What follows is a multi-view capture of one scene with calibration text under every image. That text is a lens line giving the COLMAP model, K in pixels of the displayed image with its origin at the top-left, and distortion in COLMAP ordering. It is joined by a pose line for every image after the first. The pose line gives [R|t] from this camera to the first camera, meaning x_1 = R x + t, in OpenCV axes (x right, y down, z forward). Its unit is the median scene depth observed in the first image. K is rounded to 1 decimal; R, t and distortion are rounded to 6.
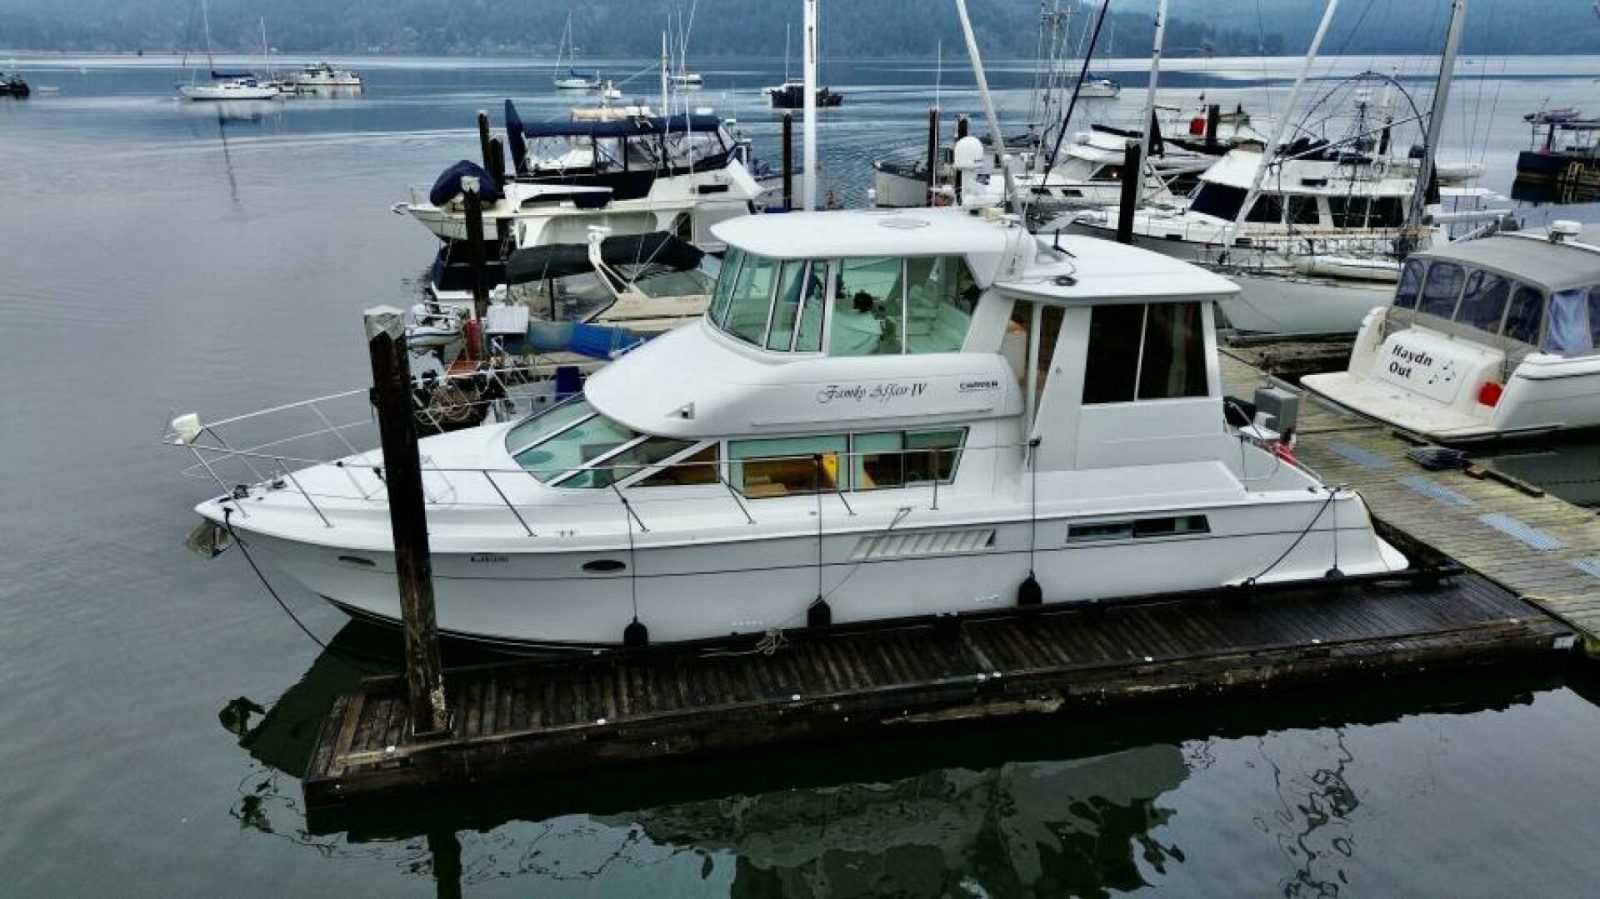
lens RADIAL K [[1176.5, 0, 800.0], [0, 1176.5, 449.5], [0, 0, 1]] dist [0.074291, -0.088039]
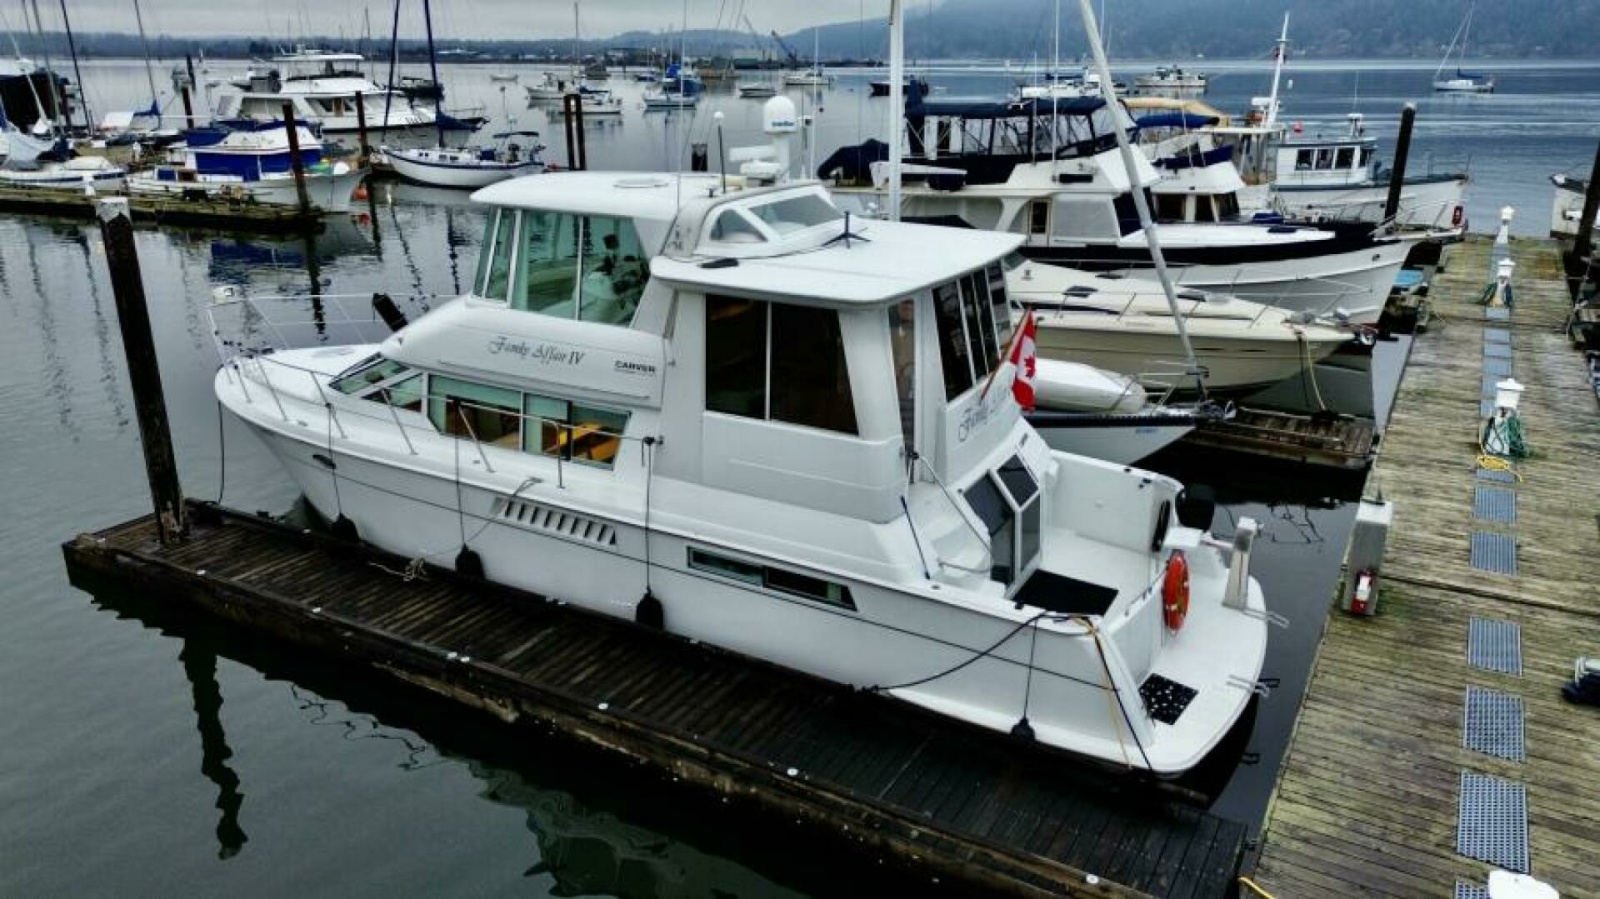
lens RADIAL K [[1176.5, 0, 800.0], [0, 1176.5, 449.5], [0, 0, 1]] dist [0.074291, -0.088039]
pose [[0.723564, 0.210460, -0.657391, 0.825874], [-0.214538, 0.973784, 0.075617, -0.085887], [0.656071, 0.086322, 0.749746, 0.405692]]
